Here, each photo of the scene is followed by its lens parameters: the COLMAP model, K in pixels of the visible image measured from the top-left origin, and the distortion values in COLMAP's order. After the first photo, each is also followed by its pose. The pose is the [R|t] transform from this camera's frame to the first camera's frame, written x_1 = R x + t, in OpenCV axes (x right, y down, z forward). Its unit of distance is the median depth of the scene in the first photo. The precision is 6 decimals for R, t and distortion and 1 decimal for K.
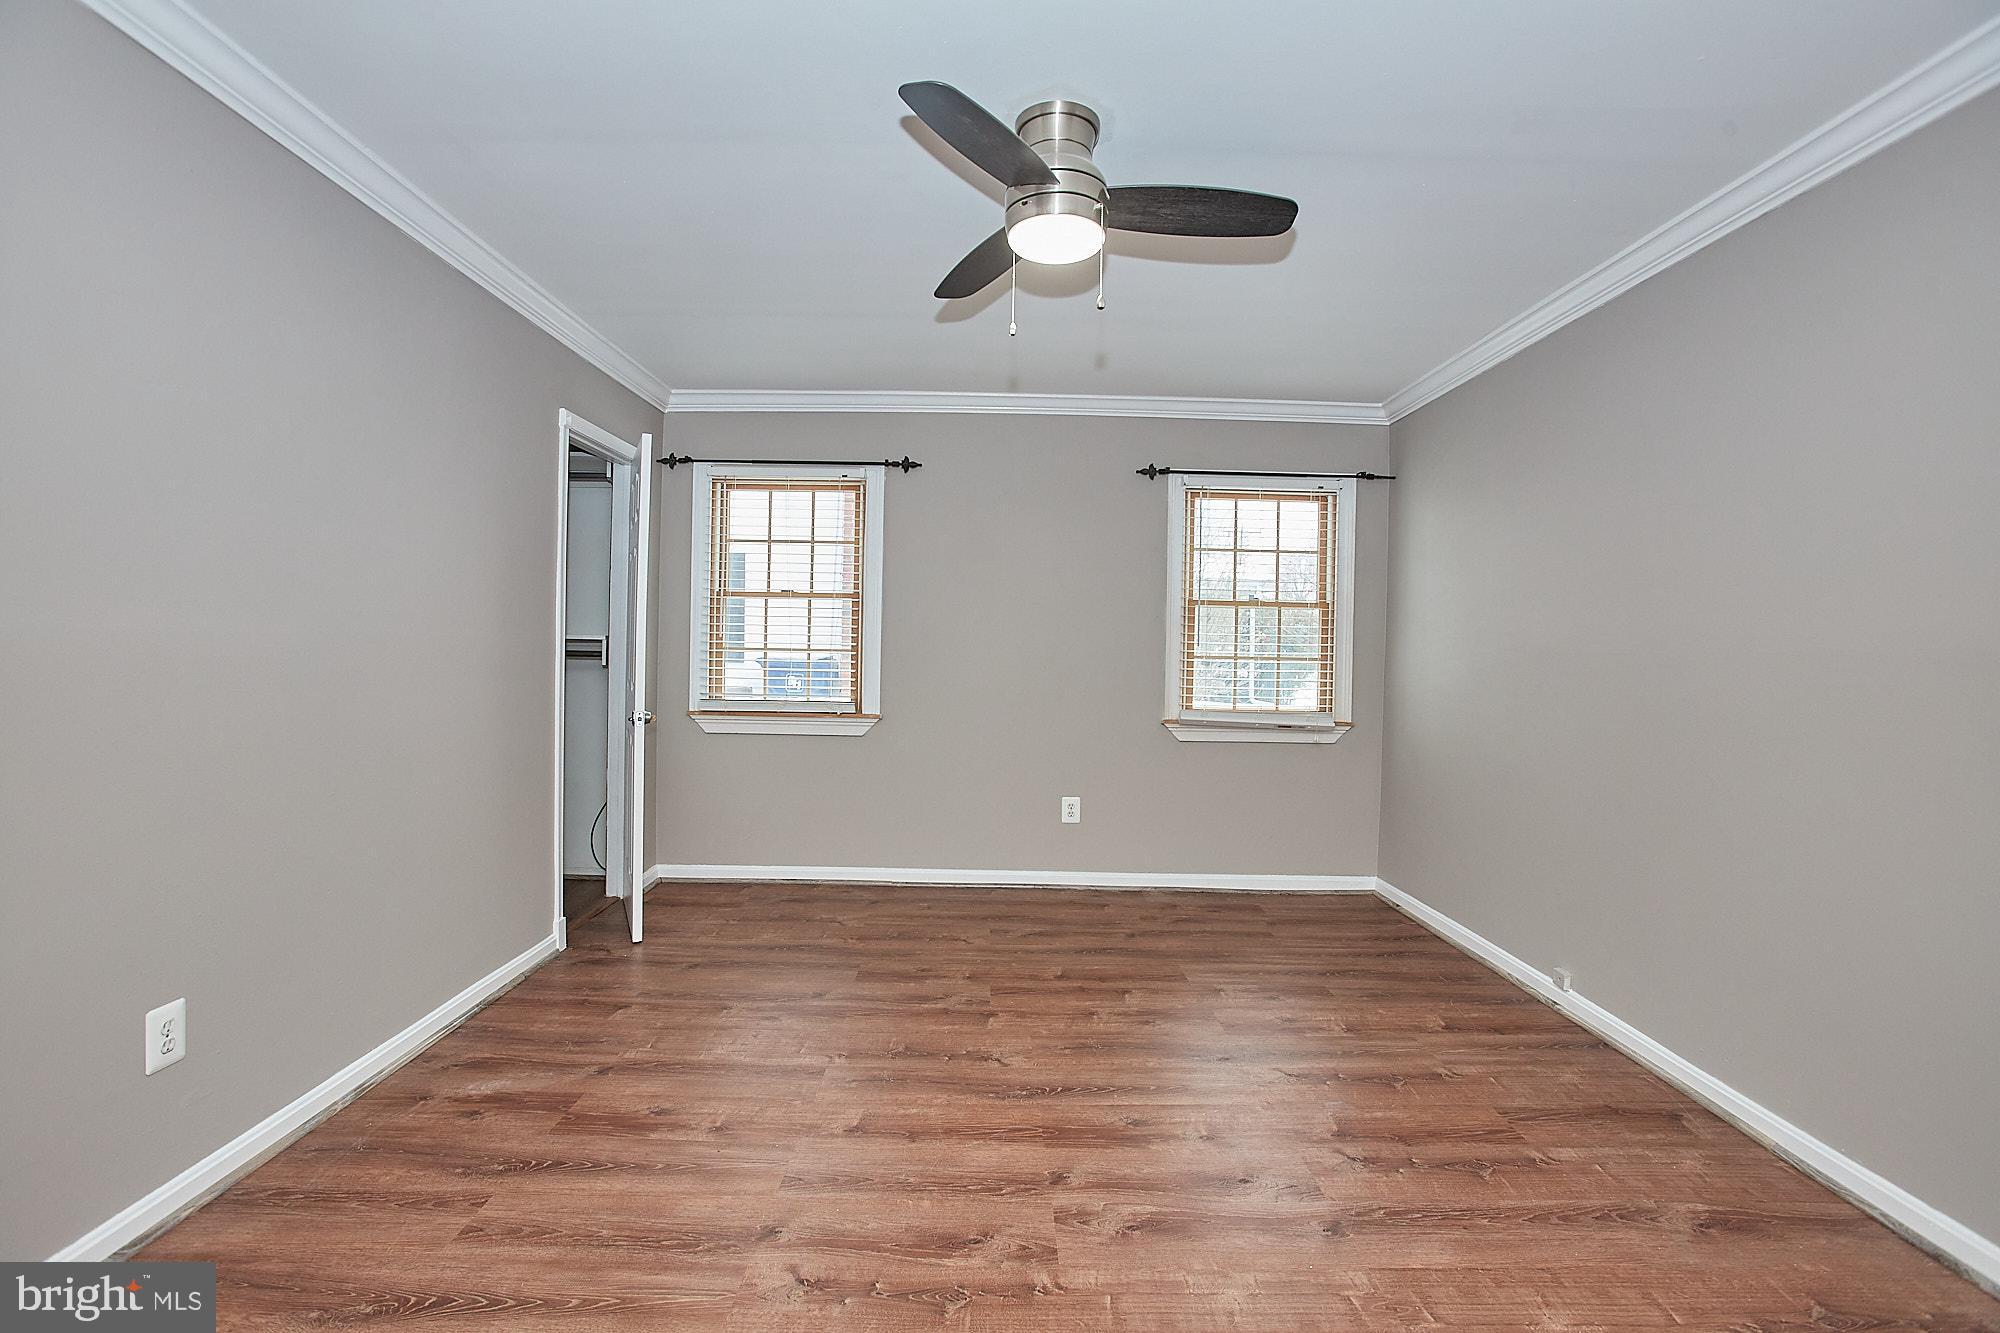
lens RADIAL K [[952.7, 0, 1001.6], [0, 952.7, 660.4], [0, 0, 1]] dist [0.006146, 0.001313]
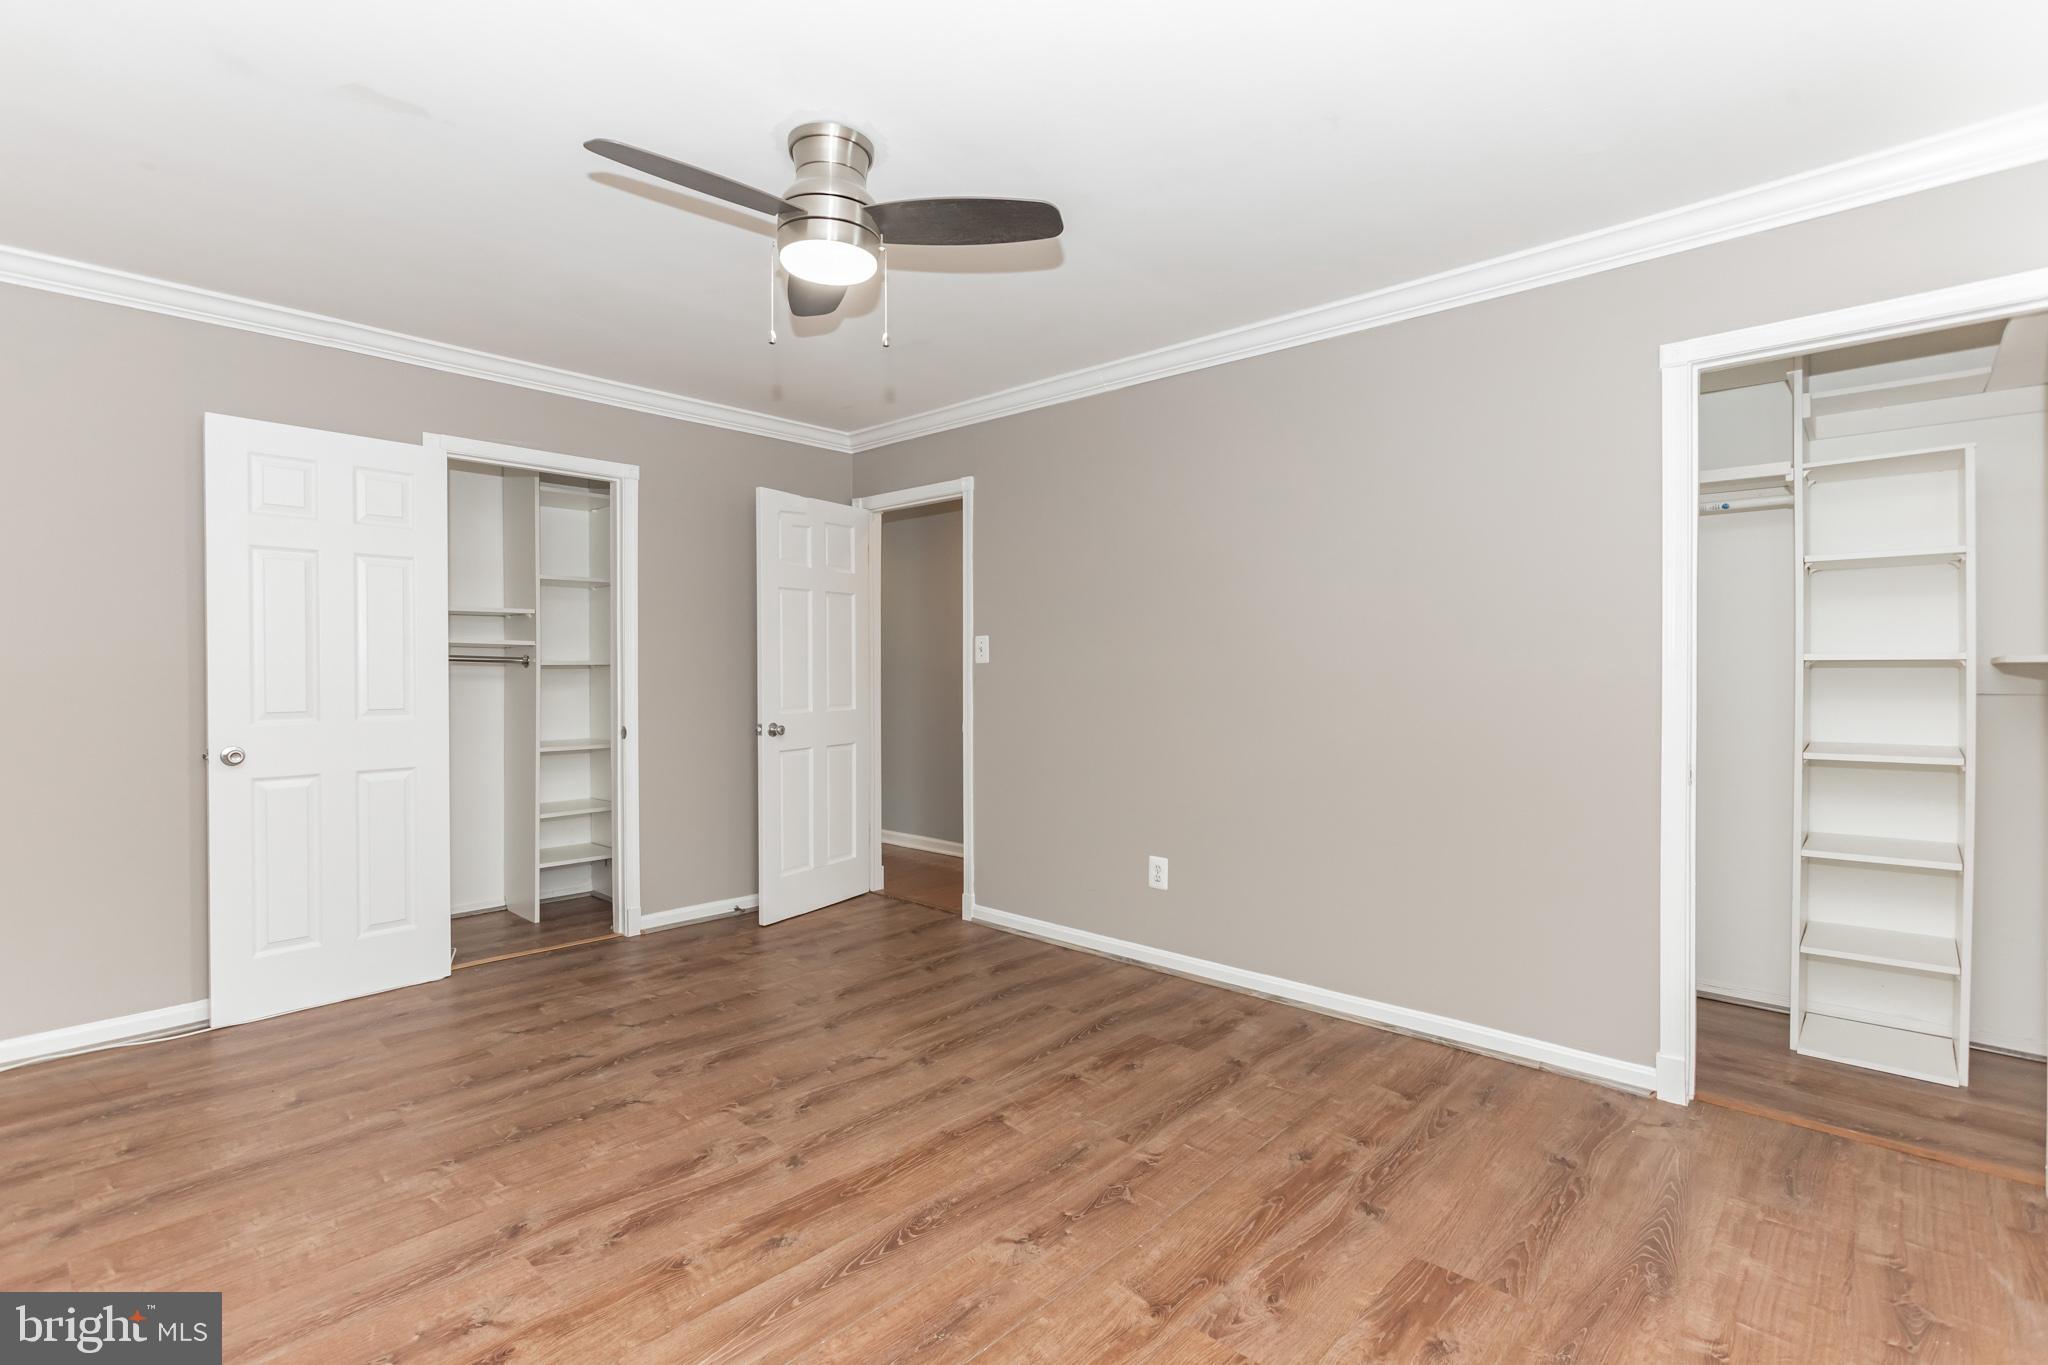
lens RADIAL K [[975.5, 0, 1018.5], [0, 975.5, 678.1], [0, 0, 1]] dist [0.006146, 0.001313]
pose [[-0.698195, -0.019593, -0.715639, 0.604106], [-0.024691, 0.999690, -0.003280, 0.004880], [0.715482, 0.015380, -0.698462, 1.734275]]
